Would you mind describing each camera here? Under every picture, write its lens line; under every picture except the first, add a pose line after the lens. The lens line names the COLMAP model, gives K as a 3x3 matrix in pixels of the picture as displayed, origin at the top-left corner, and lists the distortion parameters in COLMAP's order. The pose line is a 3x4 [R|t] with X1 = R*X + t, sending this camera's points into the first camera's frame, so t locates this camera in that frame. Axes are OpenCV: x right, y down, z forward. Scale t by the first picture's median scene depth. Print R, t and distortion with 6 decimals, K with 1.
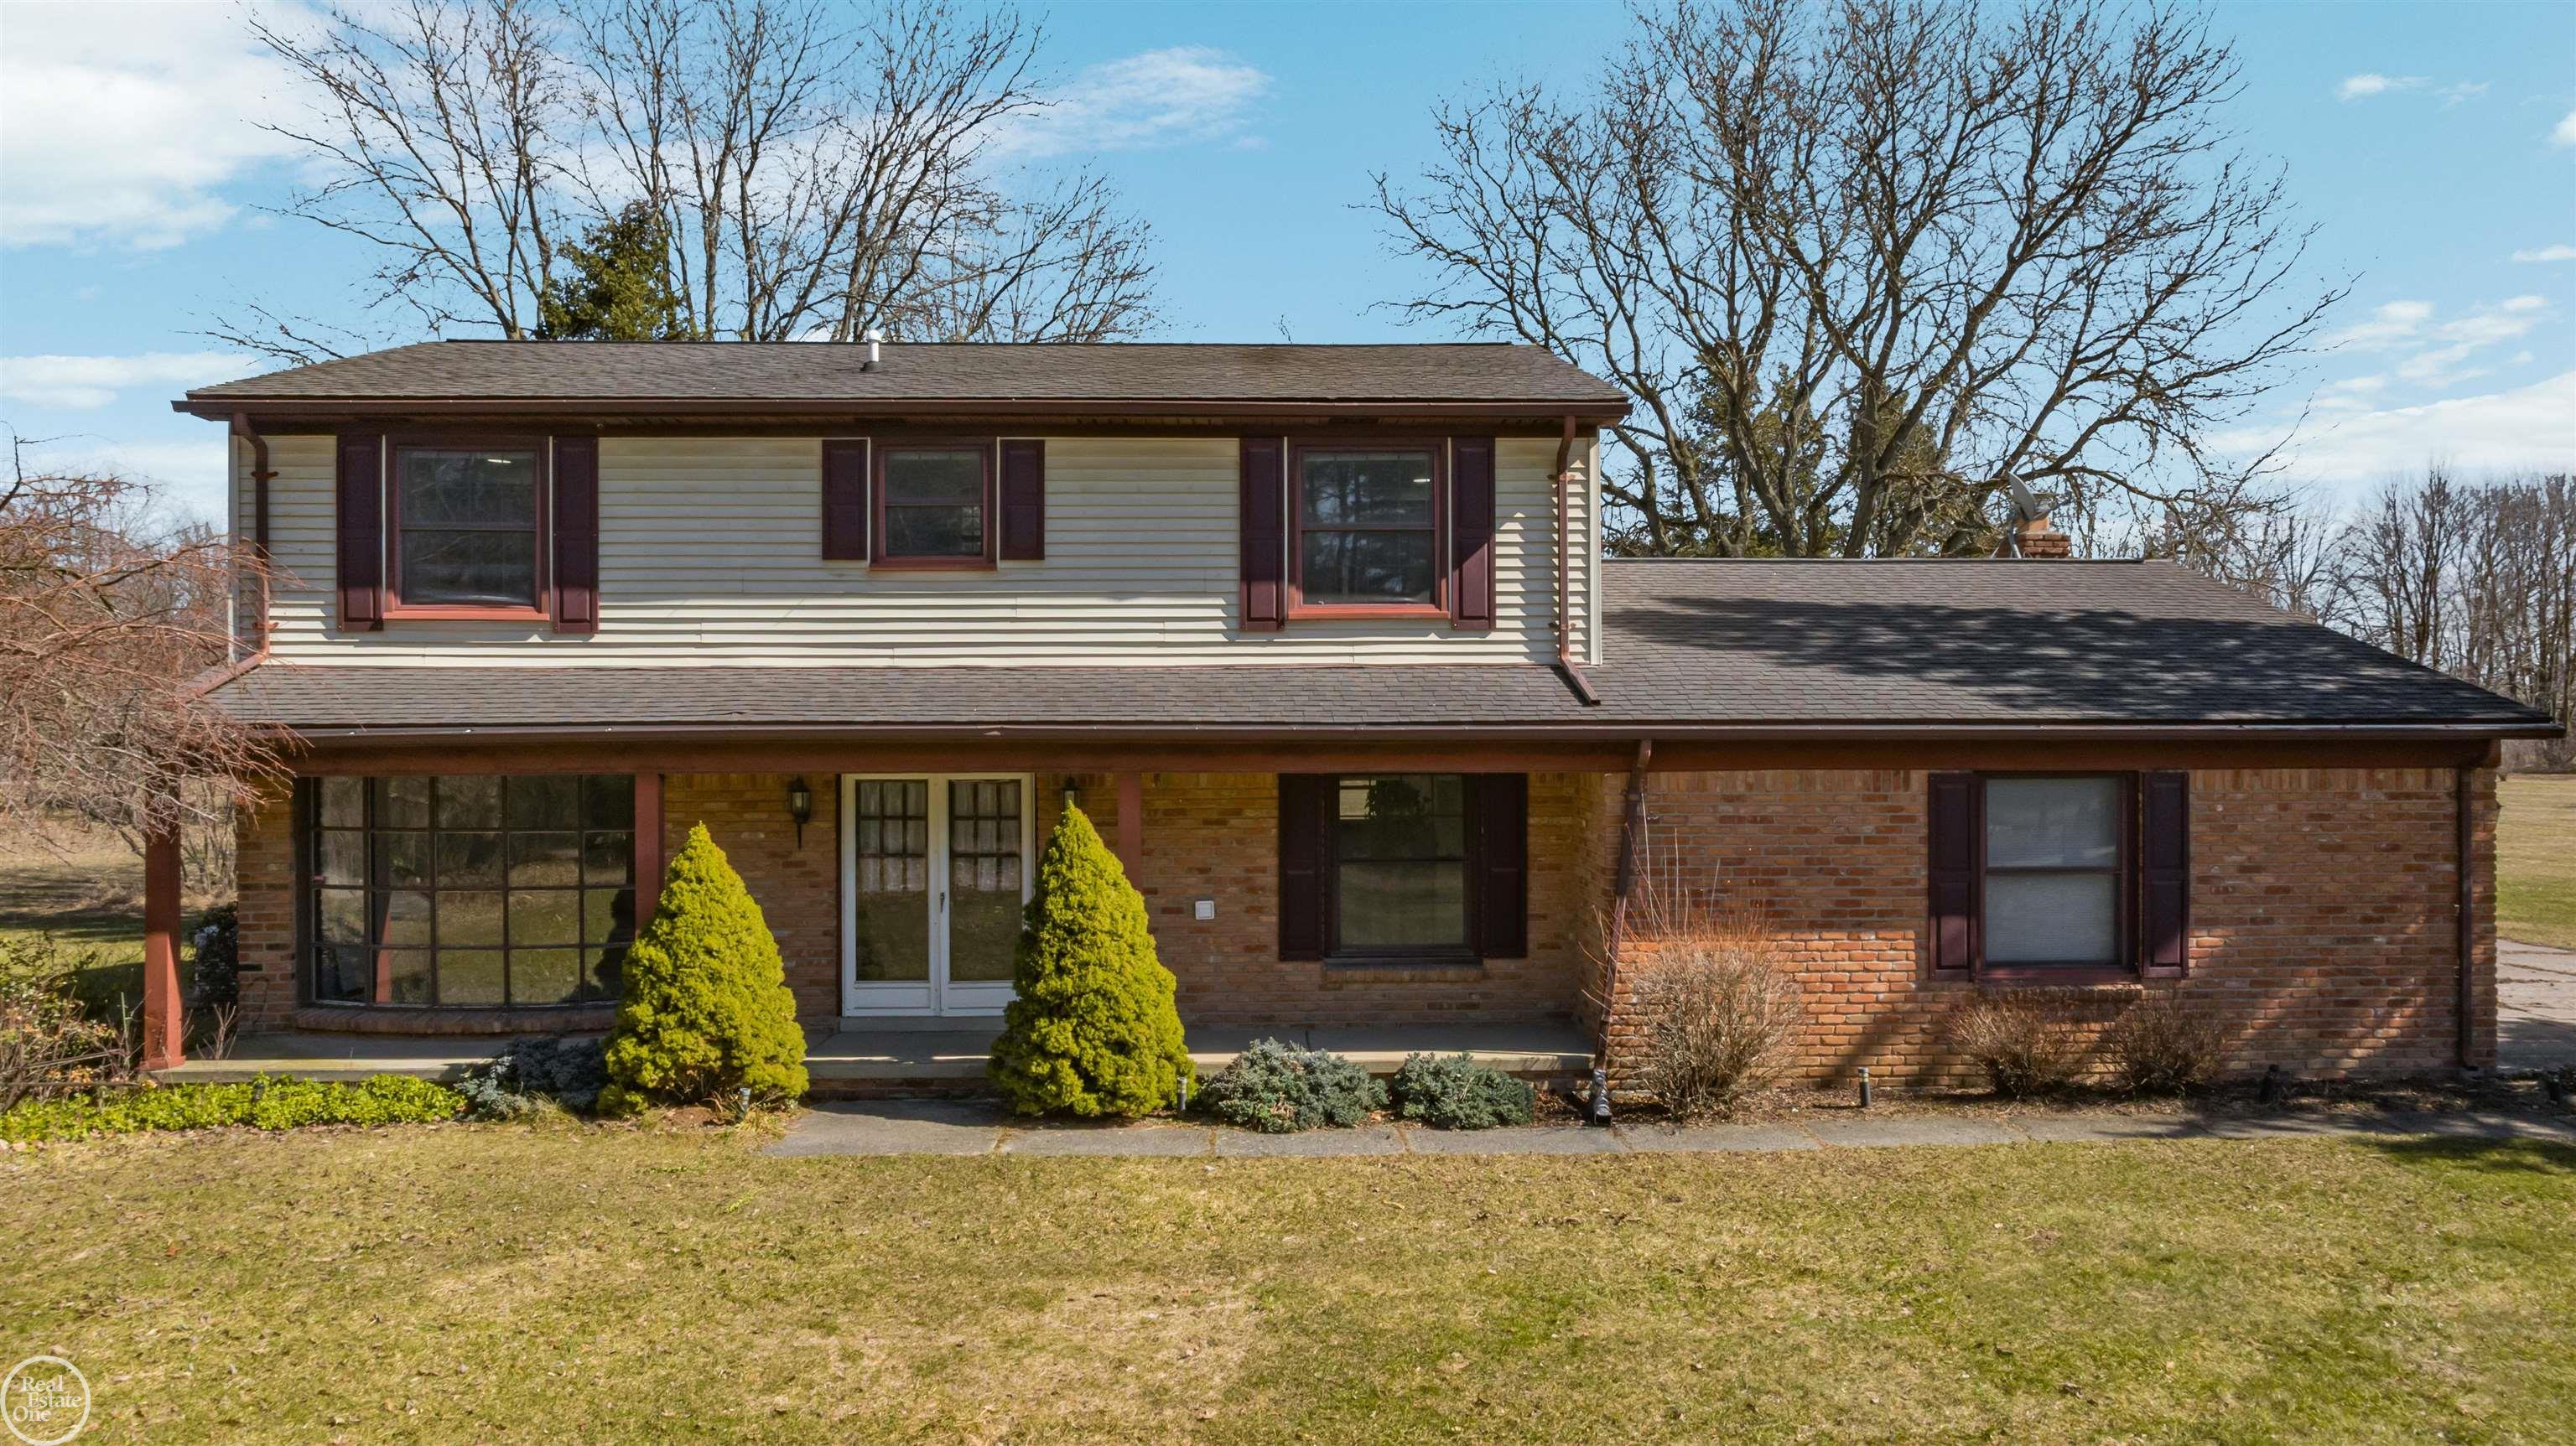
lens RADIAL K [[1792.3, 0, 1288.0], [0, 1792.3, 723.0], [0, 0, 1]] dist [0.000667, 0.000080]
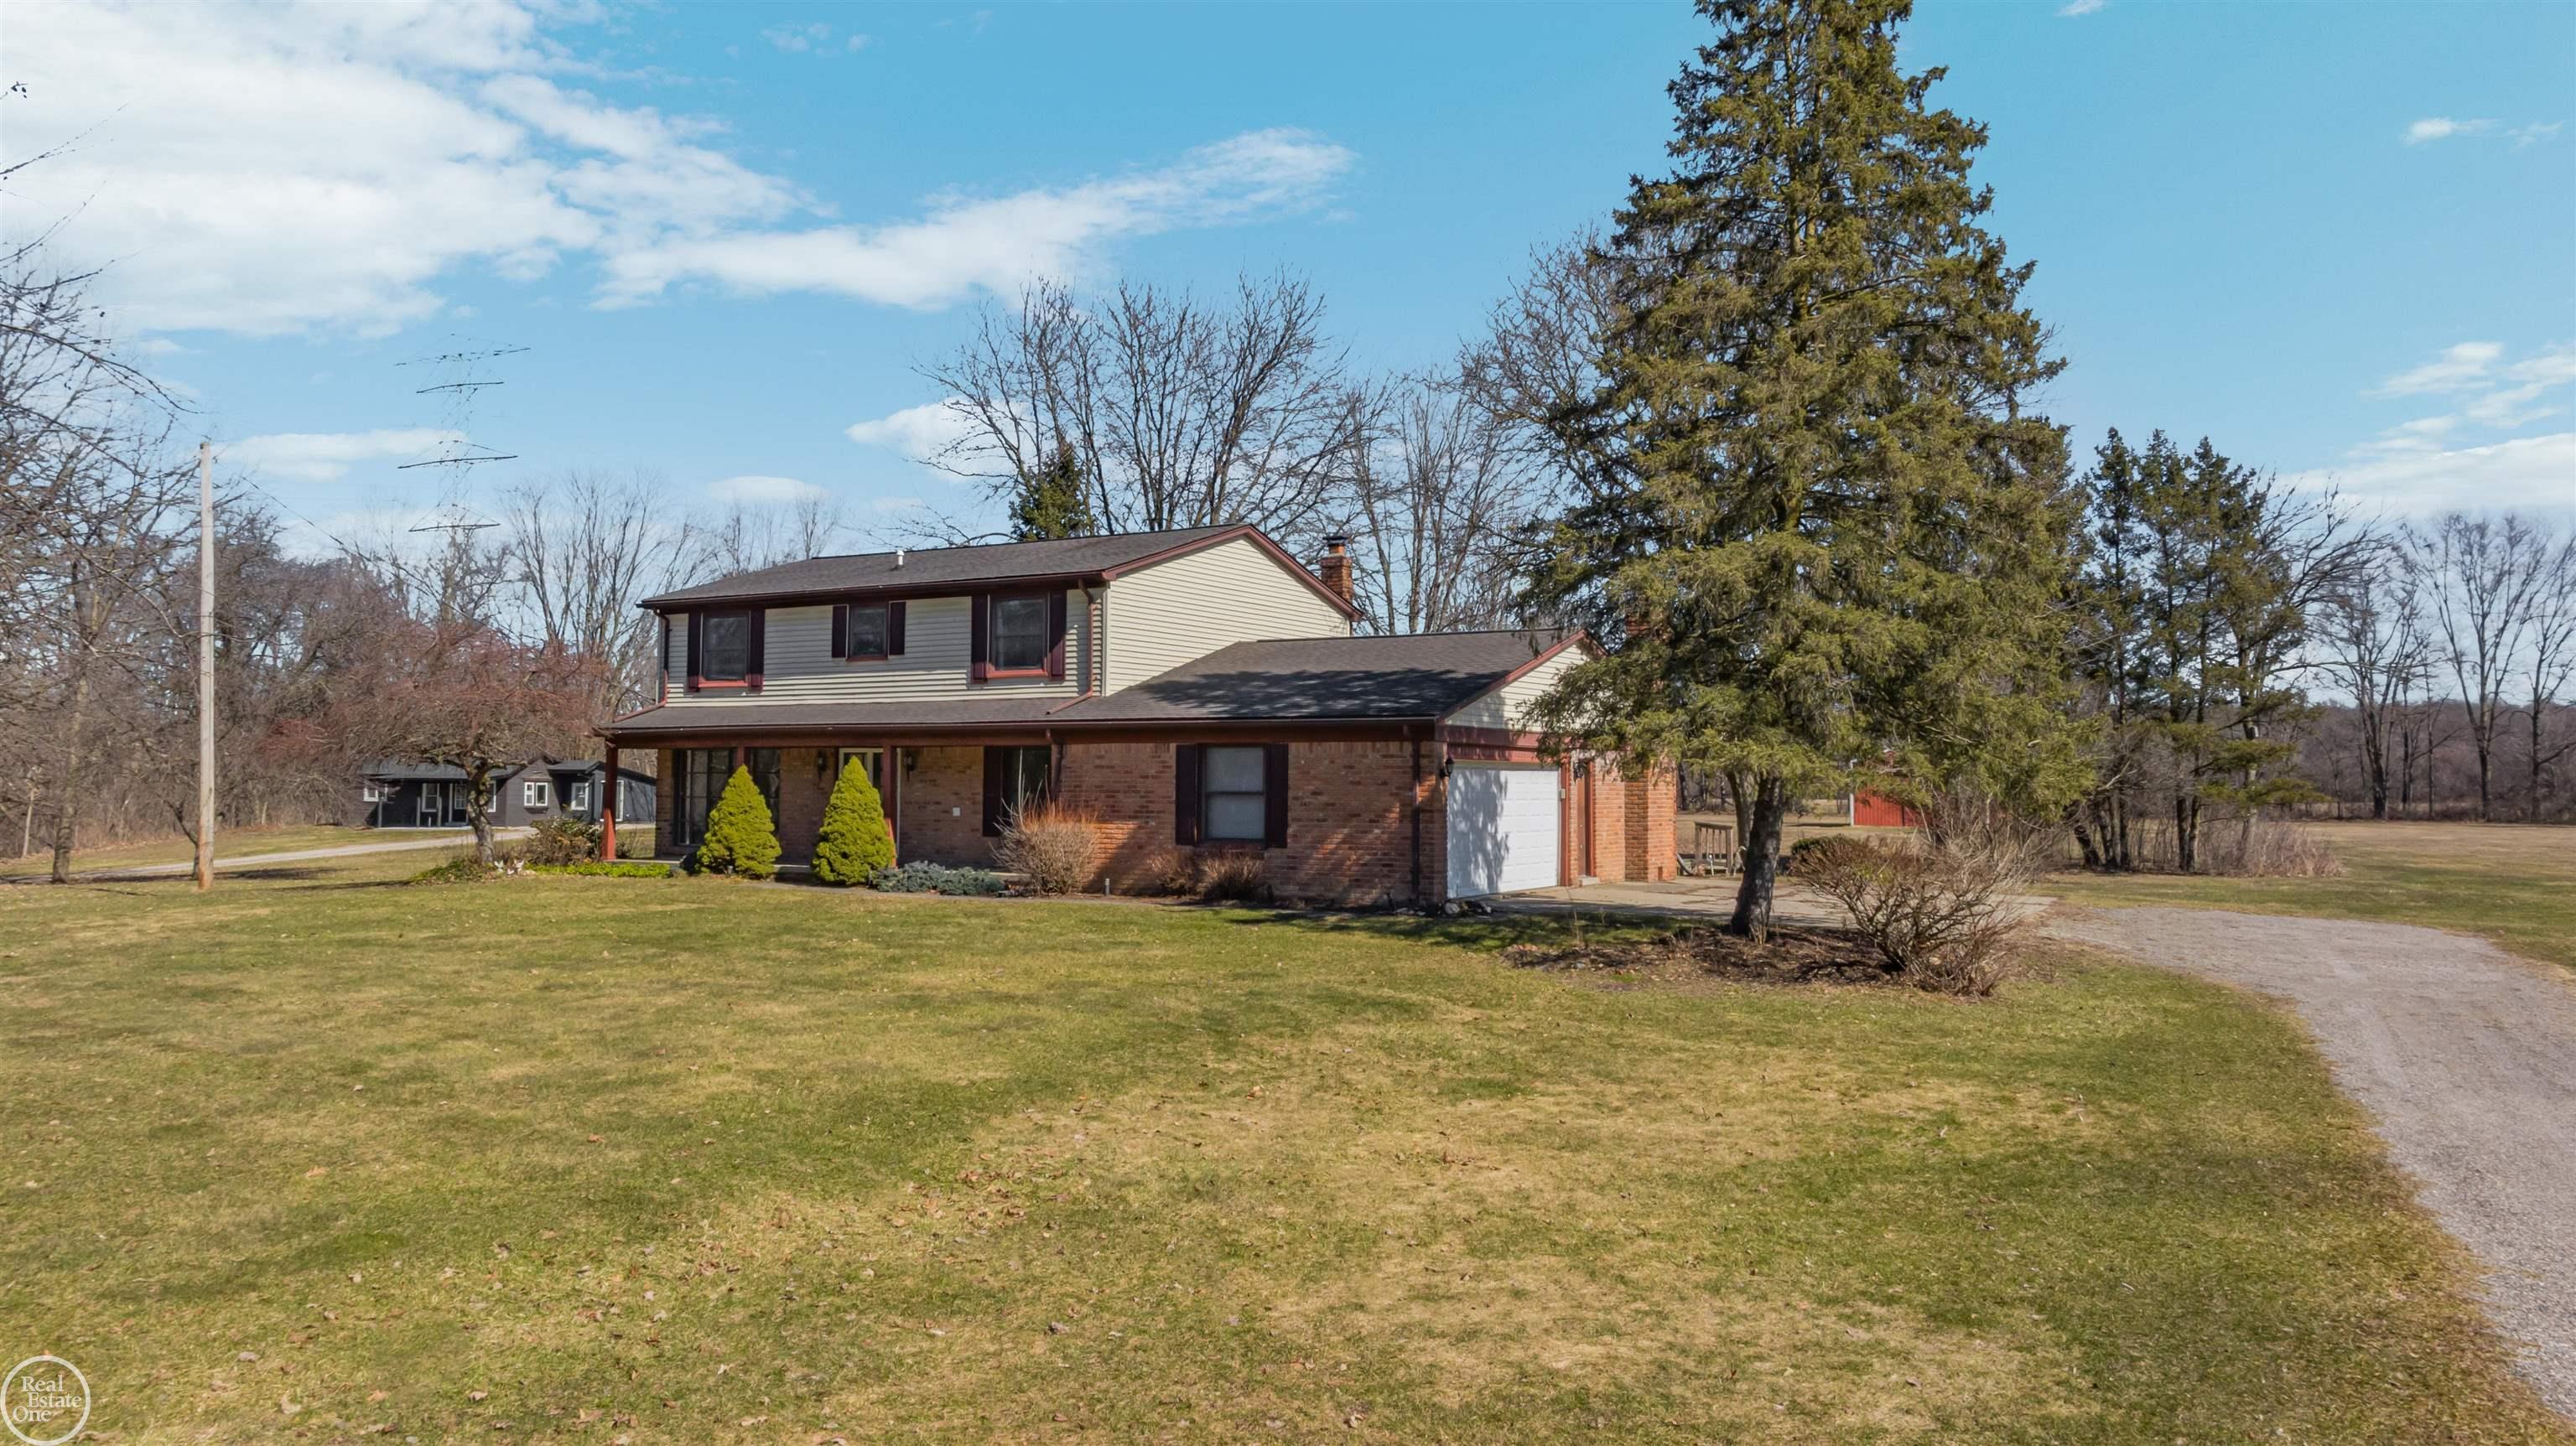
lens RADIAL K [[1792.3, 0, 1288.0], [0, 1792.3, 723.0], [0, 0, 1]] dist [0.000667, 0.000080]
pose [[0.849822, -0.011540, -0.526943, 1.478512], [0.002142, 0.999828, -0.018441, 0.038093], [0.527065, 0.014543, 0.849701, -0.669273]]
